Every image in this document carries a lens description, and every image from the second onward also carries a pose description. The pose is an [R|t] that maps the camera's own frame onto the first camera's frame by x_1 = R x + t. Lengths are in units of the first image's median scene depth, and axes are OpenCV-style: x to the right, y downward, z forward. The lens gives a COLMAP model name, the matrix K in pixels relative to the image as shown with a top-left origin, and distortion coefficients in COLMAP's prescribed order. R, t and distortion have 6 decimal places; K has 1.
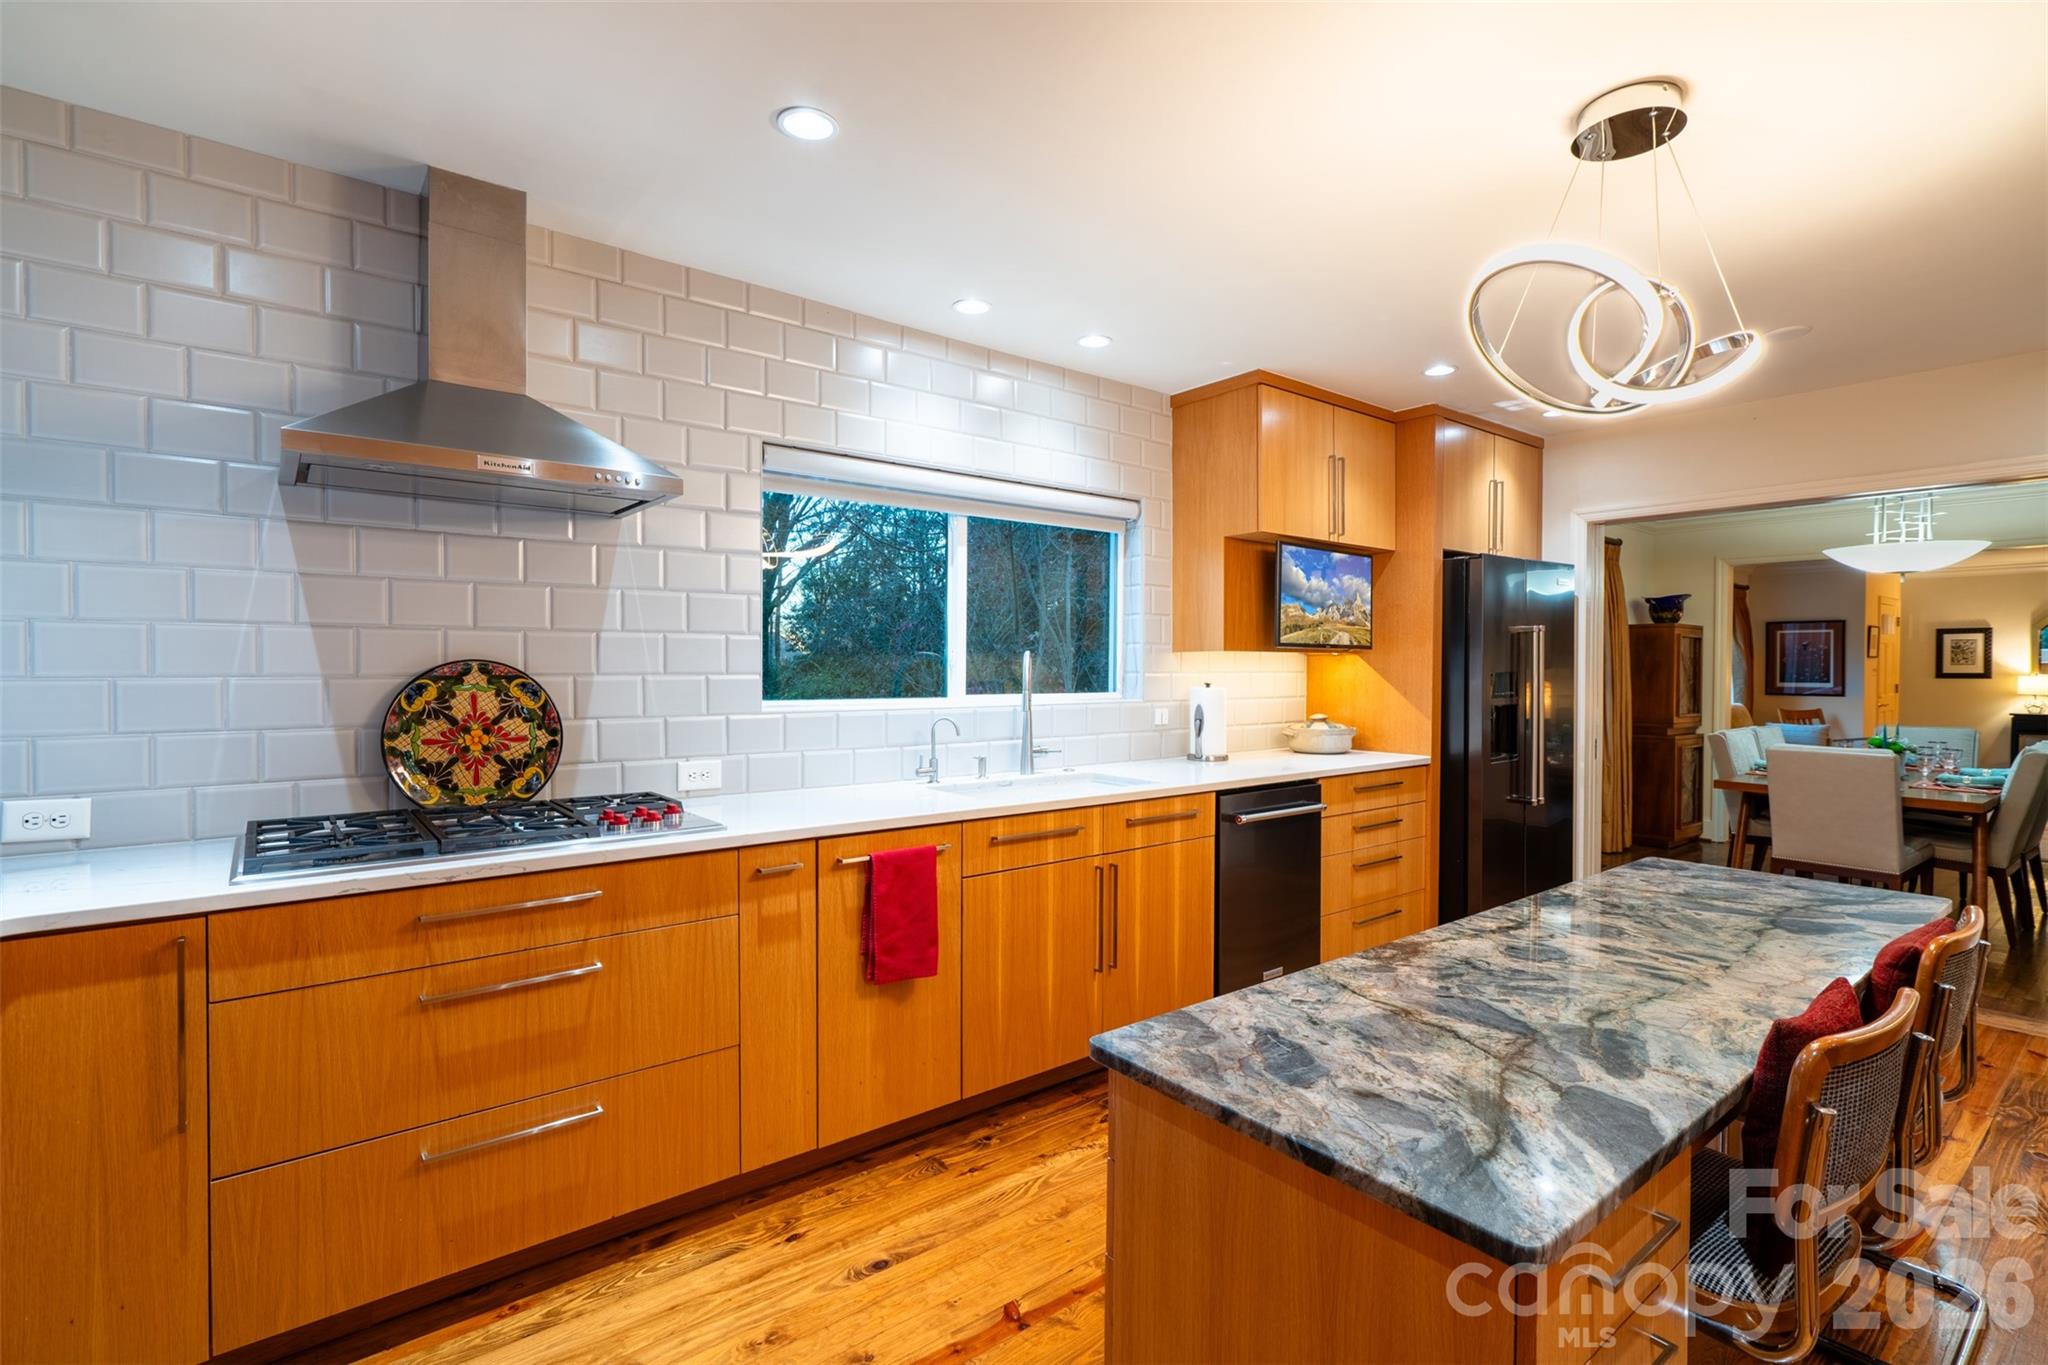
lens RADIAL K [[903.0, 0, 1007.9], [0, 903.0, 669.3], [0, 0, 1]] dist [-0.001666, -0.000869]
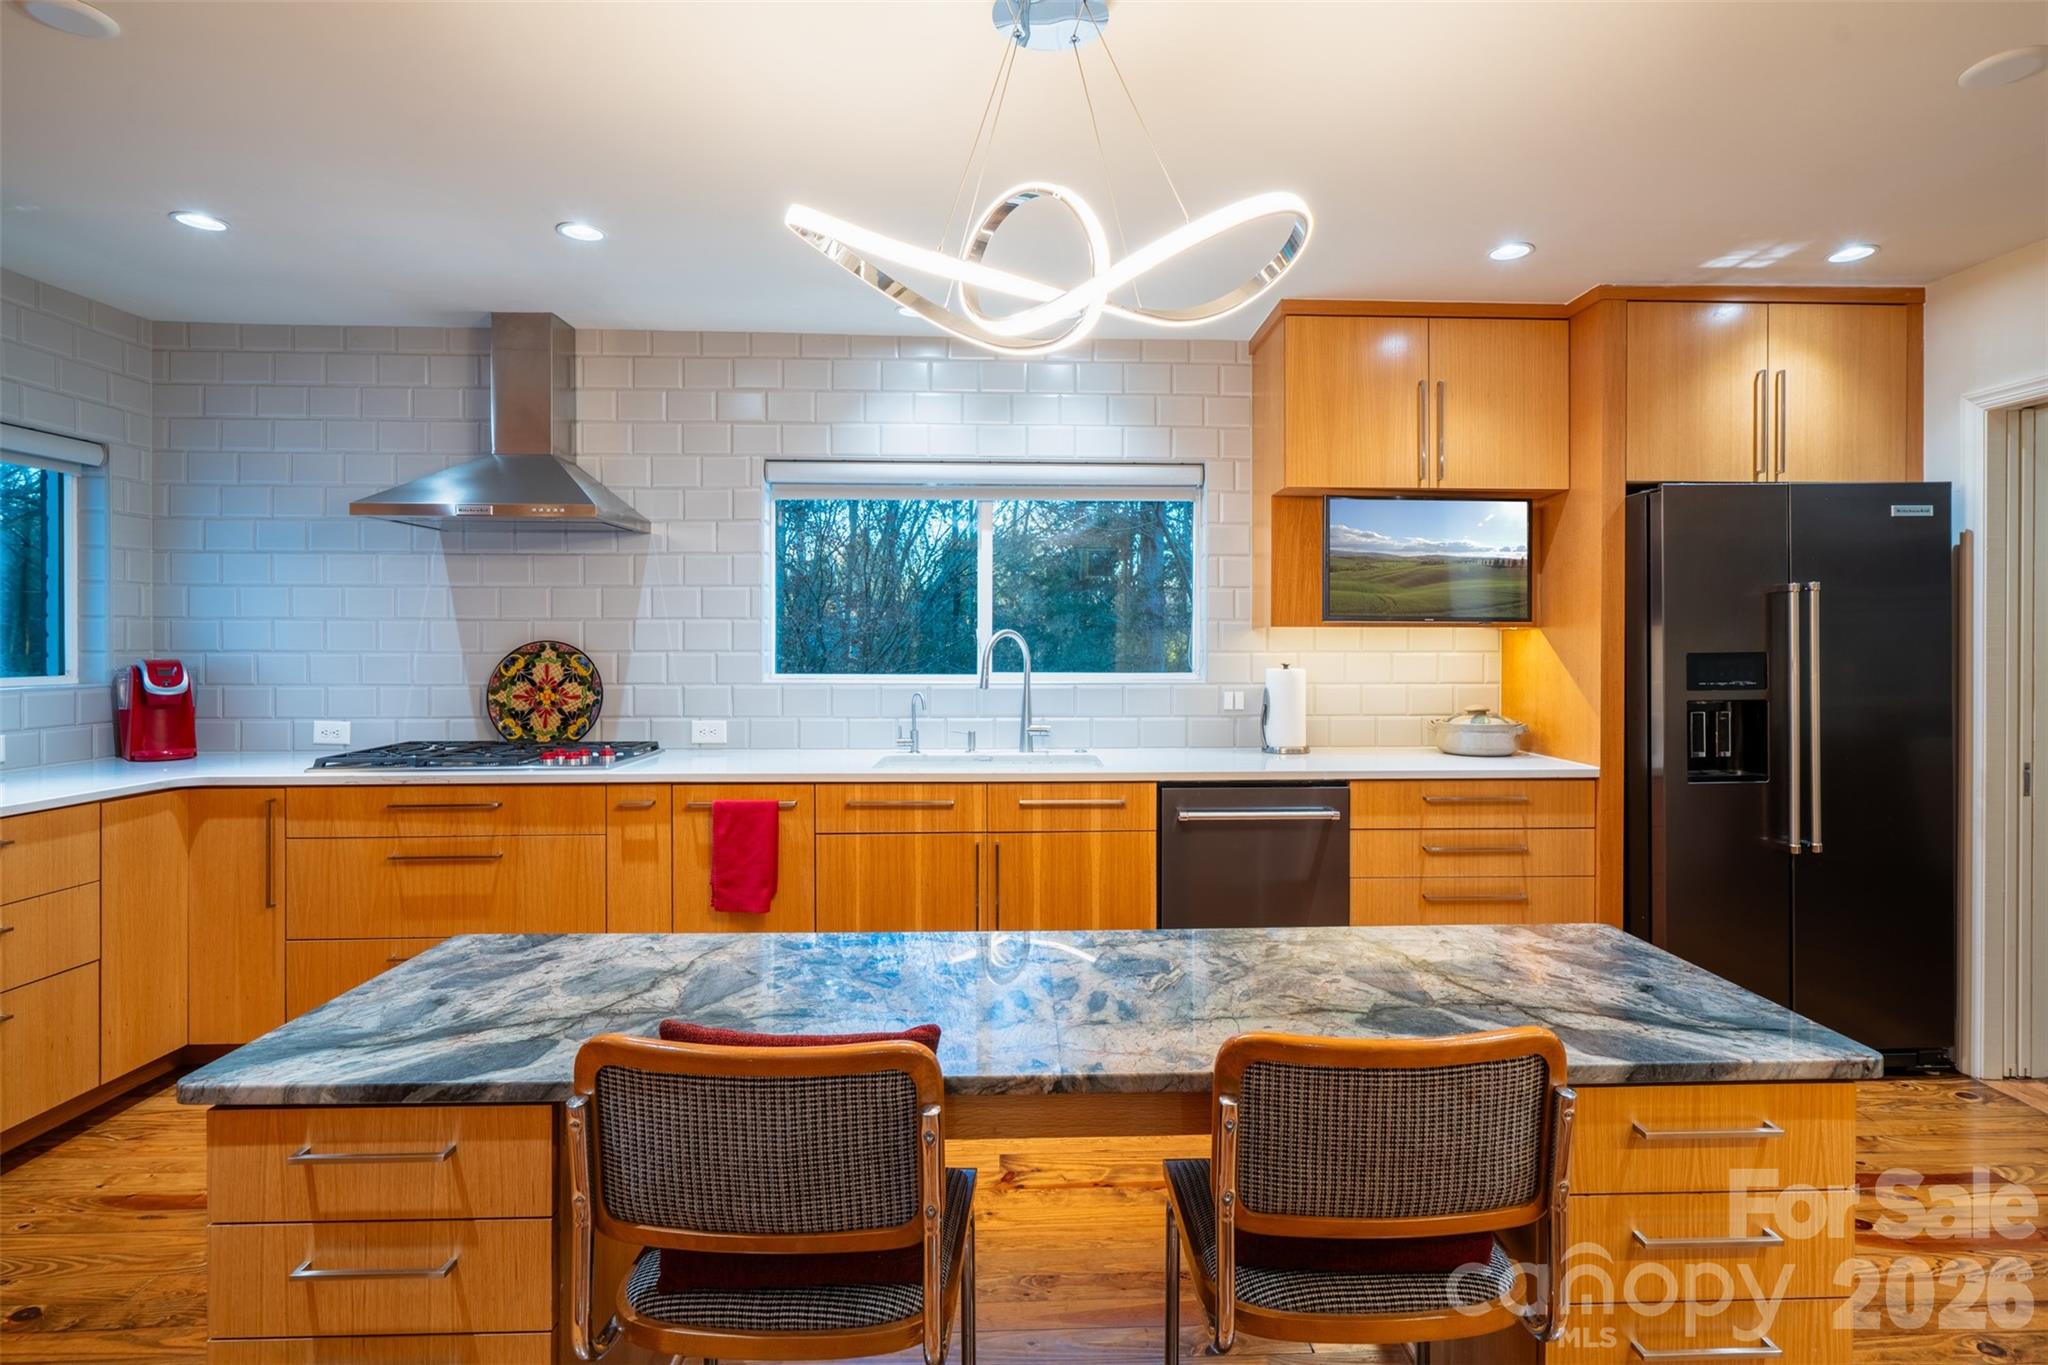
lens RADIAL K [[942.1, 0, 1065.6], [0, 942.1, 632.0], [0, 0, 1]] dist [-0.004366, 0.001372]
pose [[0.828690, -0.008790, -0.559639, 0.925006], [-0.000390, 0.999867, -0.016282, -0.000827], [0.559708, 0.013711, 0.828576, 0.216799]]
